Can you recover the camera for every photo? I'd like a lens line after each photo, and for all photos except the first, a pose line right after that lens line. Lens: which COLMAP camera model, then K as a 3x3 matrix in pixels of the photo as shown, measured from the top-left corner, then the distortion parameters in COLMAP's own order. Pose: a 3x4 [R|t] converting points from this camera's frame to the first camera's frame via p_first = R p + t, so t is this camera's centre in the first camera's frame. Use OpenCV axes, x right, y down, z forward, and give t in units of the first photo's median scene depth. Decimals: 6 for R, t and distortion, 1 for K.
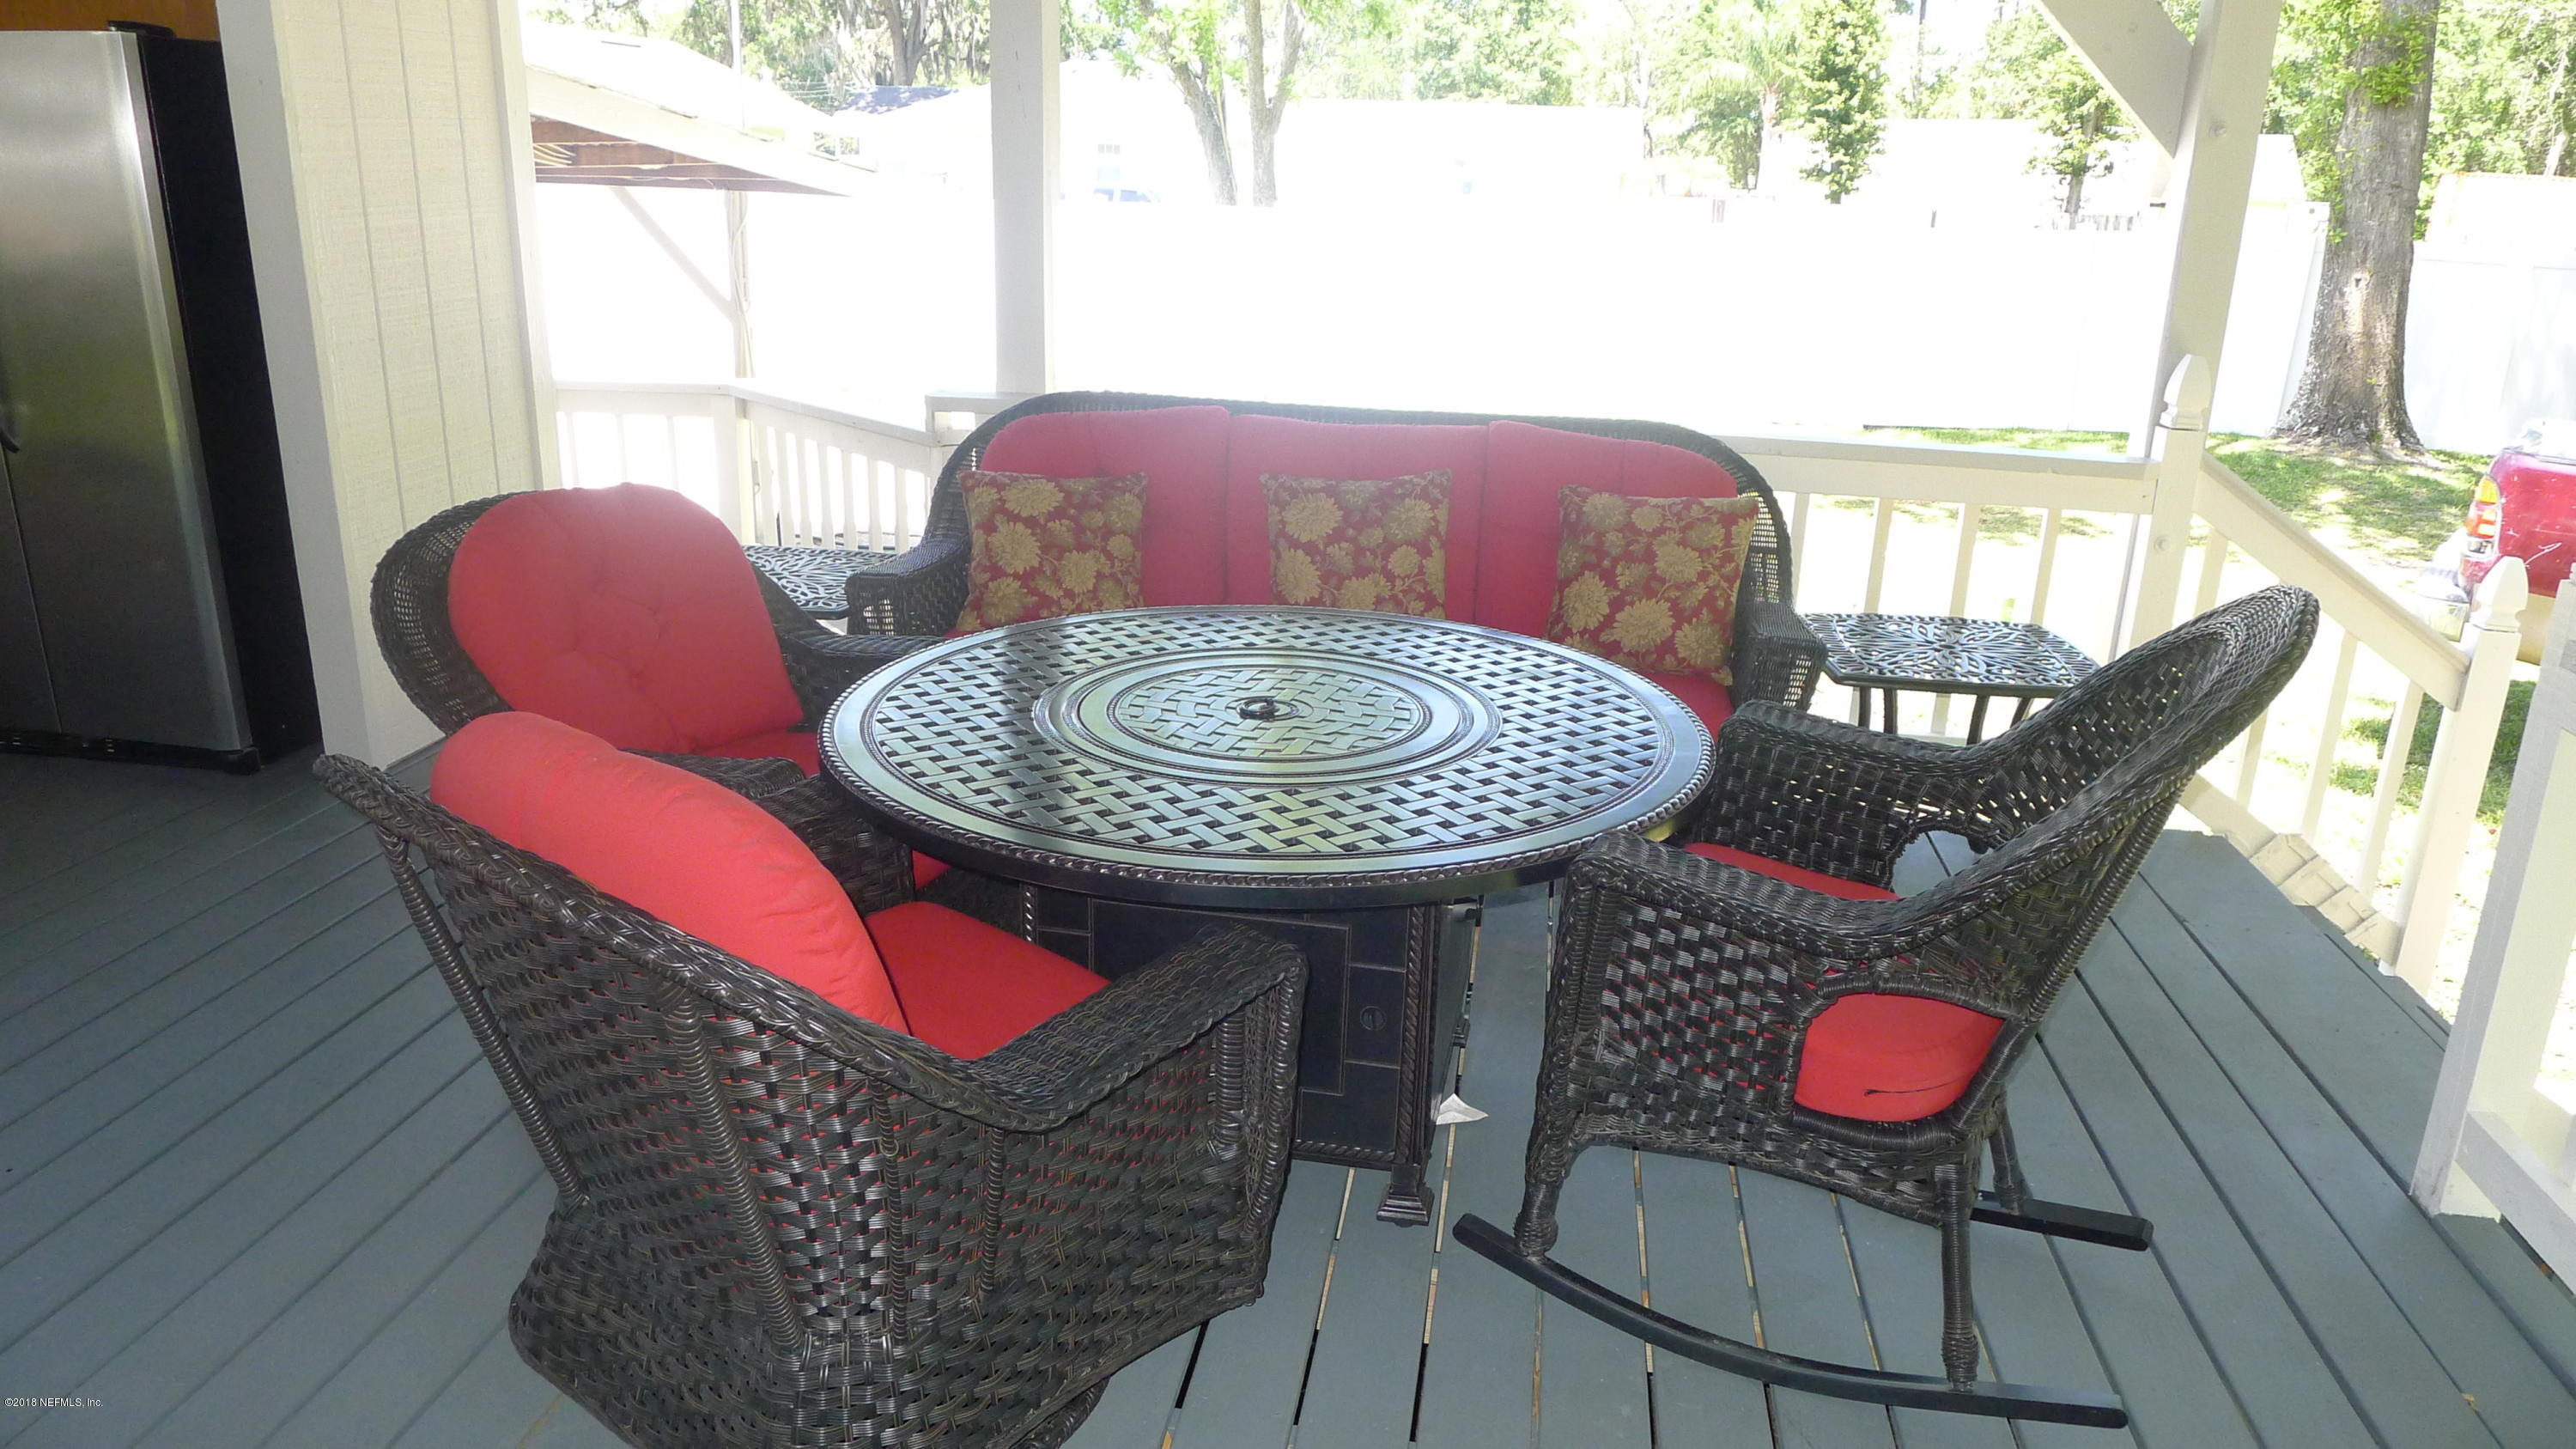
lens RADIAL K [[1695.6, 0, 1278.6], [0, 1695.6, 726.2], [0, 0, 1]] dist [-0.056193, 0.023643]
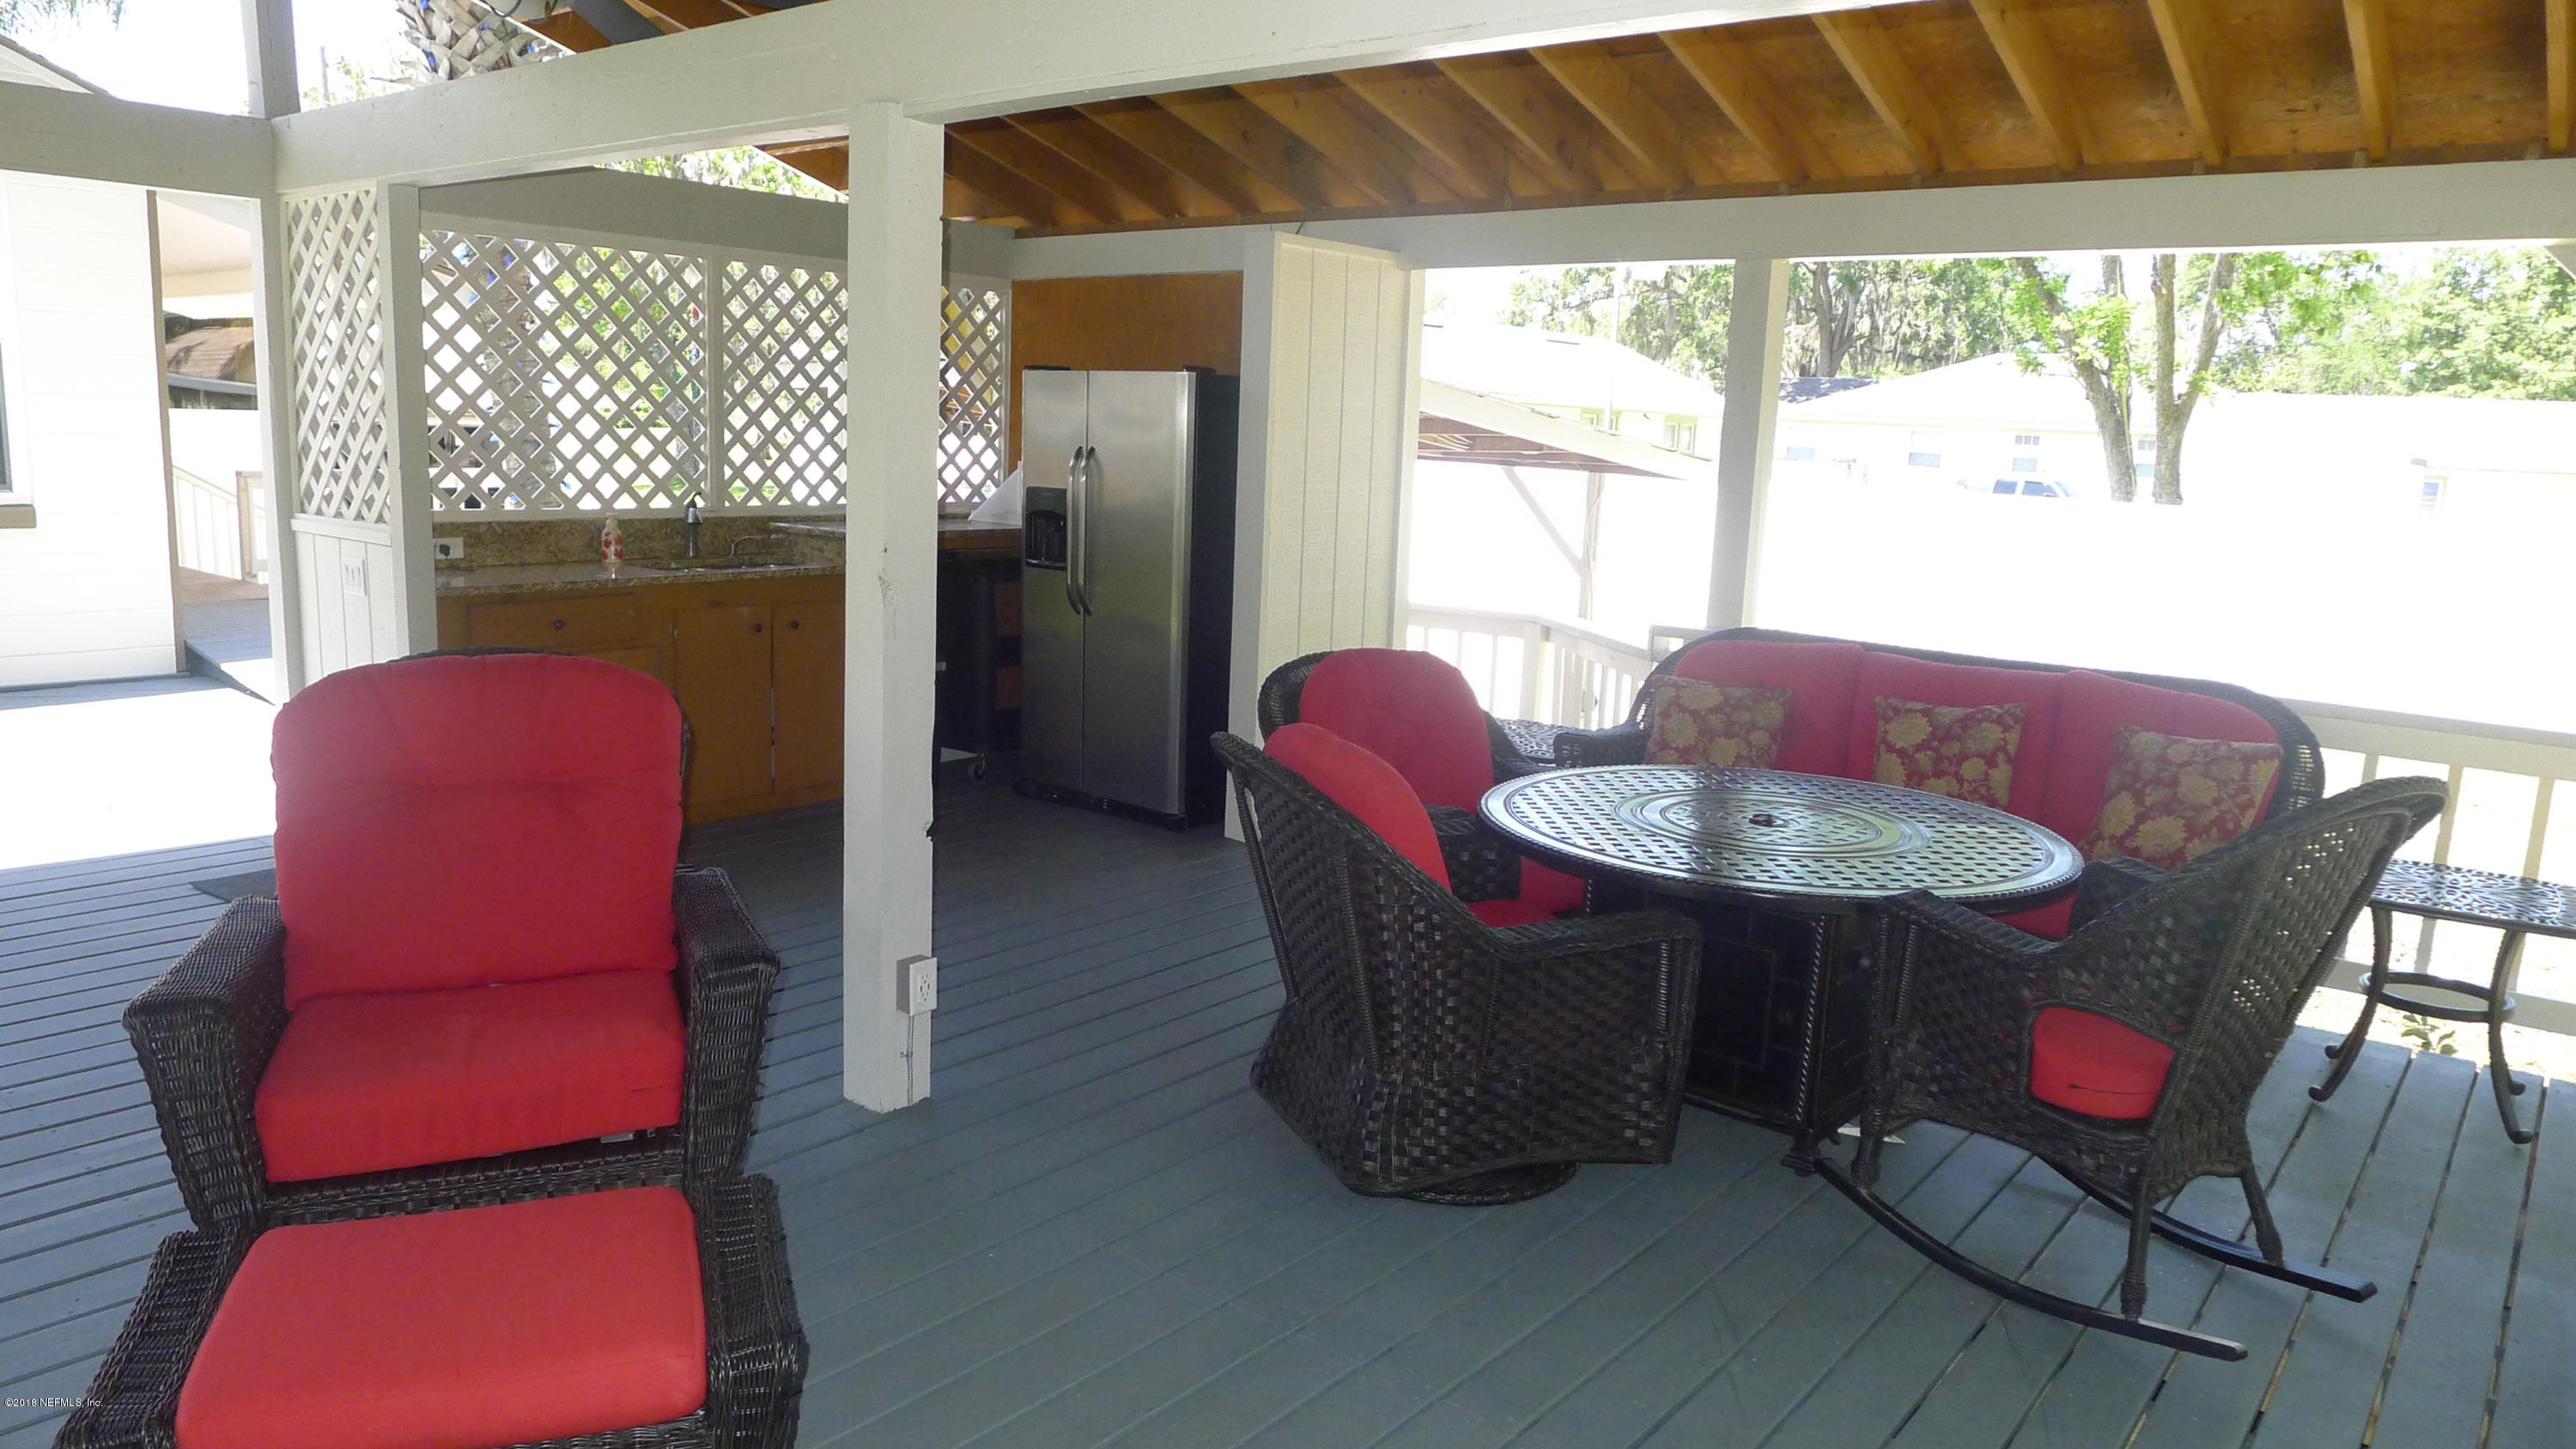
lens RADIAL K [[1678.2, 0, 1288.0], [0, 1678.2, 724.5], [0, 0, 1]] dist [-0.049193, 0.031306]
pose [[0.870015, 0.093069, -0.484161, 0.221512], [-0.168338, 0.979081, -0.114289, 0.097986], [0.463396, 0.180936, 0.867483, -0.333551]]
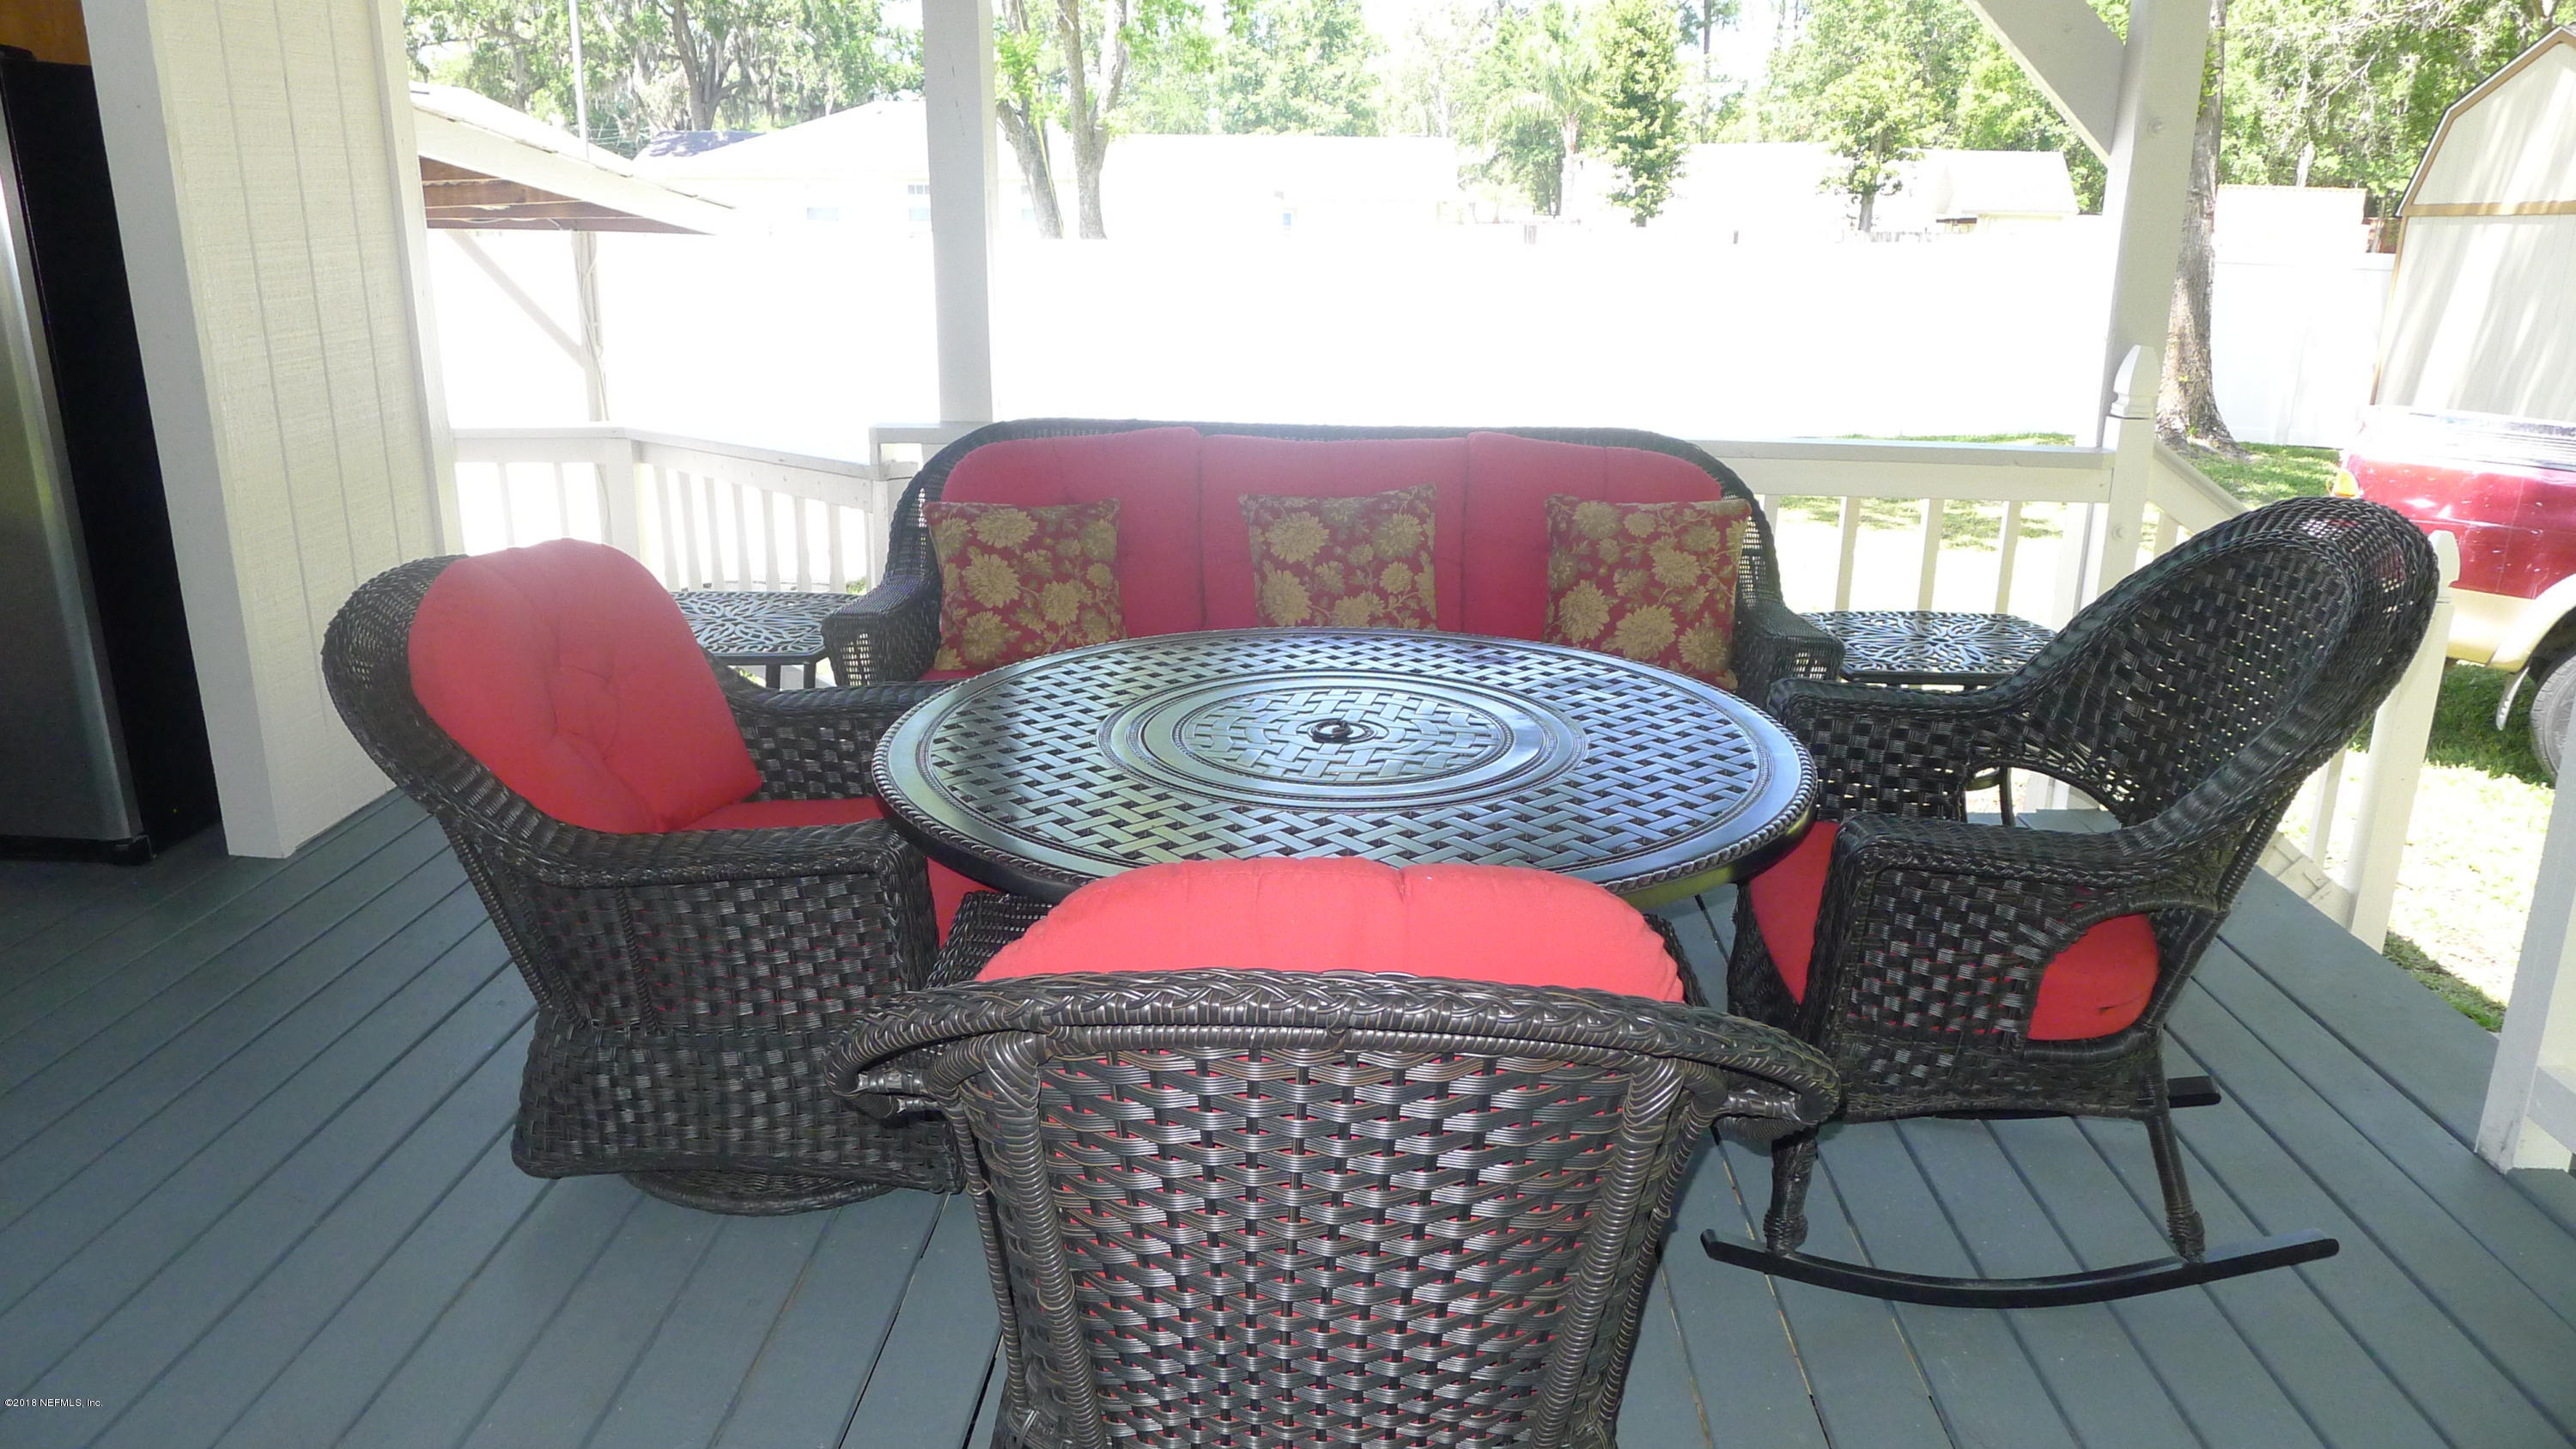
lens RADIAL K [[1695.6, 0, 1278.6], [0, 1695.6, 726.2], [0, 0, 1]] dist [-0.056193, 0.023643]
pose [[0.993953, -0.049611, 0.097962, -0.089321], [0.051495, 0.998532, -0.016797, 0.000725], [-0.096985, 0.021740, 0.995048, 0.035874]]
